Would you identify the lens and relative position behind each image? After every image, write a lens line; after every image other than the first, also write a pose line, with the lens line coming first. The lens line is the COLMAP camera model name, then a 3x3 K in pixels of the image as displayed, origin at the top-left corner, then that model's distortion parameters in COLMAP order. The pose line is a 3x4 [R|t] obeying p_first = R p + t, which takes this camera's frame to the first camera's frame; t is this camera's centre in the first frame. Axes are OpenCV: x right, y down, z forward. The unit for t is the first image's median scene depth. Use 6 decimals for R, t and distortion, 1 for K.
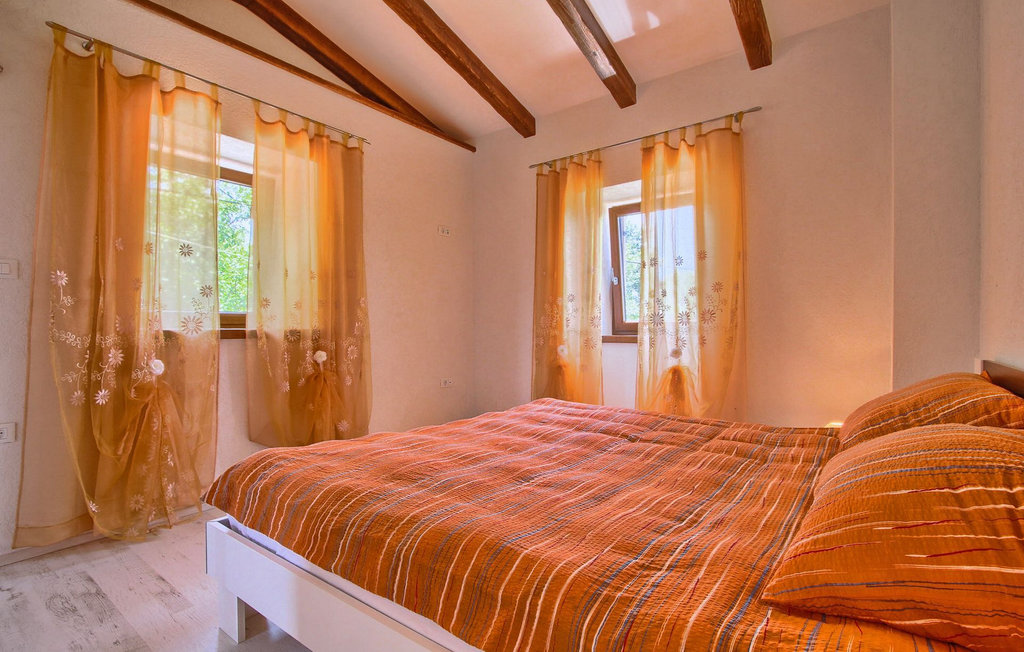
lens RADIAL K [[486.3, 0, 507.6], [0, 486.3, 330.9], [0, 0, 1]] dist [-0.004852, 0.000013]
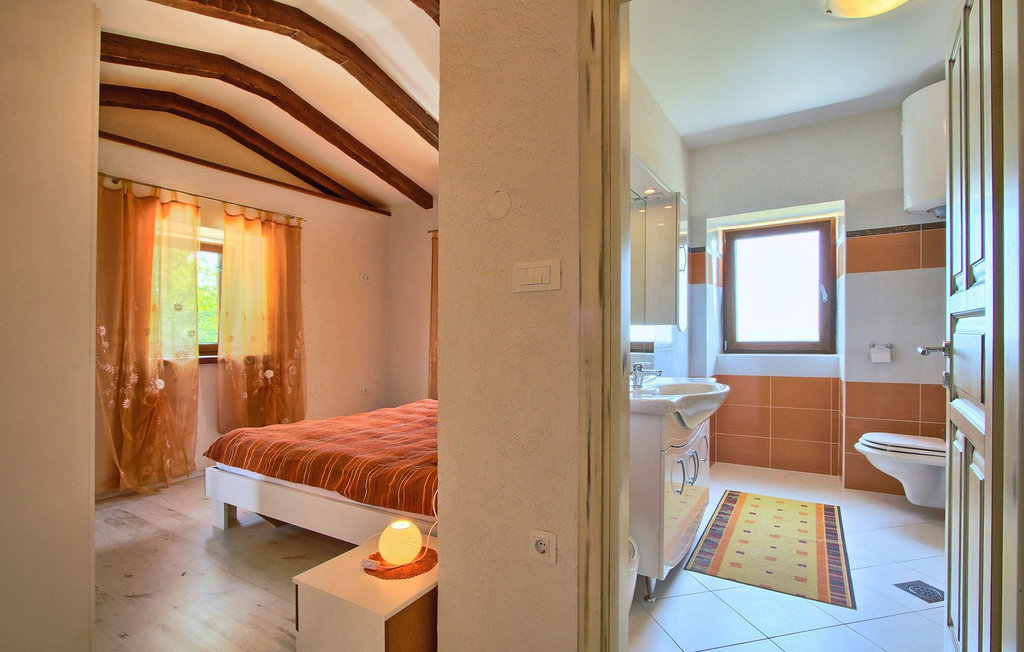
lens RADIAL K [[486.3, 0, 516.6], [0, 486.3, 321.5], [0, 0, 1]] dist [-0.004852, 0.000013]
pose [[0.994094, -0.007532, 0.108261, 0.248410], [0.010891, 0.999476, -0.030465, -0.065939], [-0.107975, 0.031464, 0.993656, -0.672785]]
